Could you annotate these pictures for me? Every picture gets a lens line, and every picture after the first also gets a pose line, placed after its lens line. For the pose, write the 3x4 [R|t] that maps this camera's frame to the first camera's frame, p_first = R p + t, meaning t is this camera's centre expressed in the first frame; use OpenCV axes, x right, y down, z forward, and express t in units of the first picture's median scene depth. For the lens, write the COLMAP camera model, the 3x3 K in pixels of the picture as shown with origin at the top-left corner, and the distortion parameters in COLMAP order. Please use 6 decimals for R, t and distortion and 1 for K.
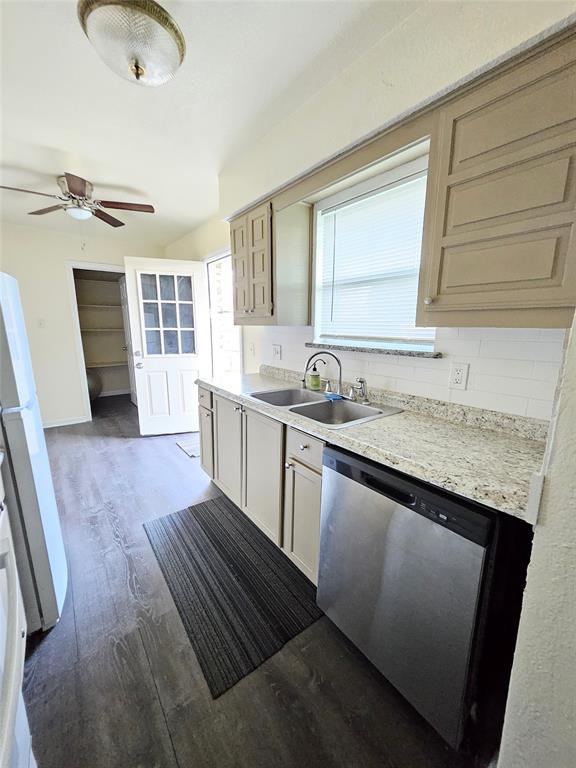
lens RADIAL K [[303.6, 0, 288.1], [0, 303.6, 386.0], [0, 0, 1]] dist [0.003395, -0.000976]
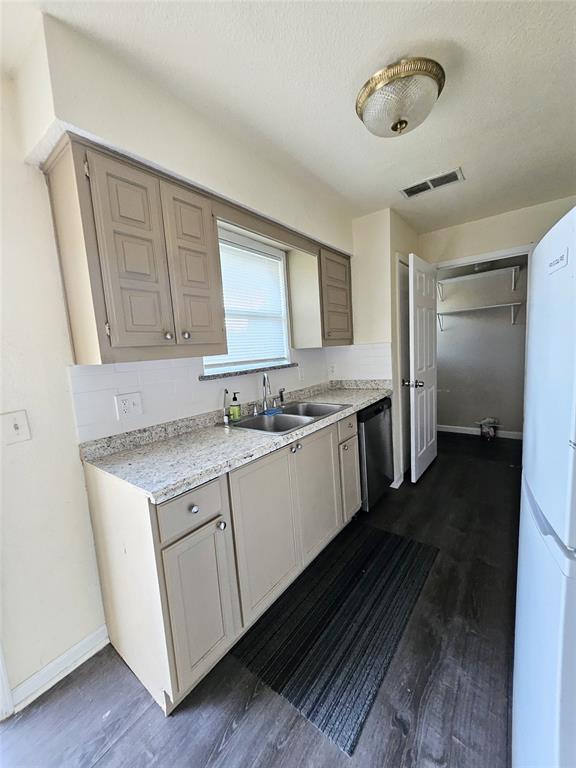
lens RADIAL K [[303.6, 0, 287.5], [0, 303.6, 383.2], [0, 0, 1]] dist [0.003395, -0.000976]
pose [[-0.262065, -0.111328, 0.958607, -0.882155], [0.238337, 0.955088, 0.176076, -0.235764], [-0.935156, 0.274615, -0.223762, 1.074048]]
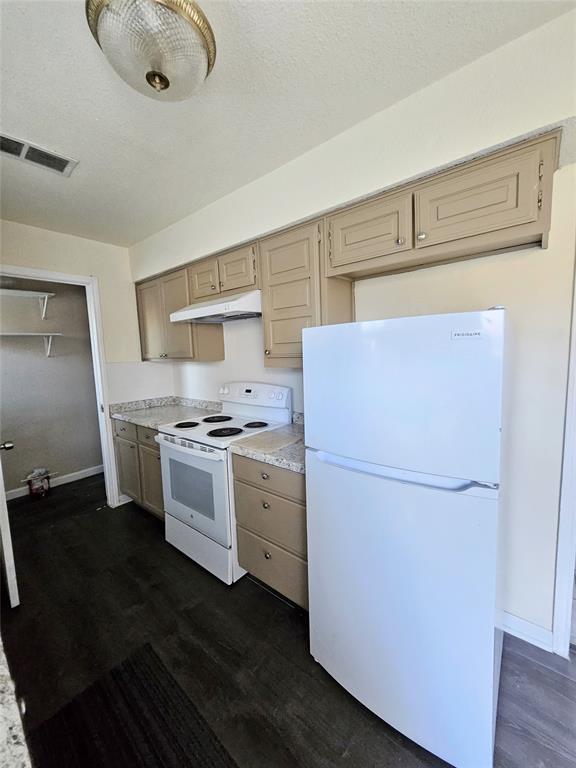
lens RADIAL K [[303.6, 0, 288.6], [0, 303.6, 381.1], [0, 0, 1]] dist [0.003395, -0.000976]
pose [[-0.969013, 0.043104, -0.243219, -0.317747], [-0.027401, 0.959821, 0.279272, -0.288119], [0.245484, 0.277282, -0.928898, 1.154720]]
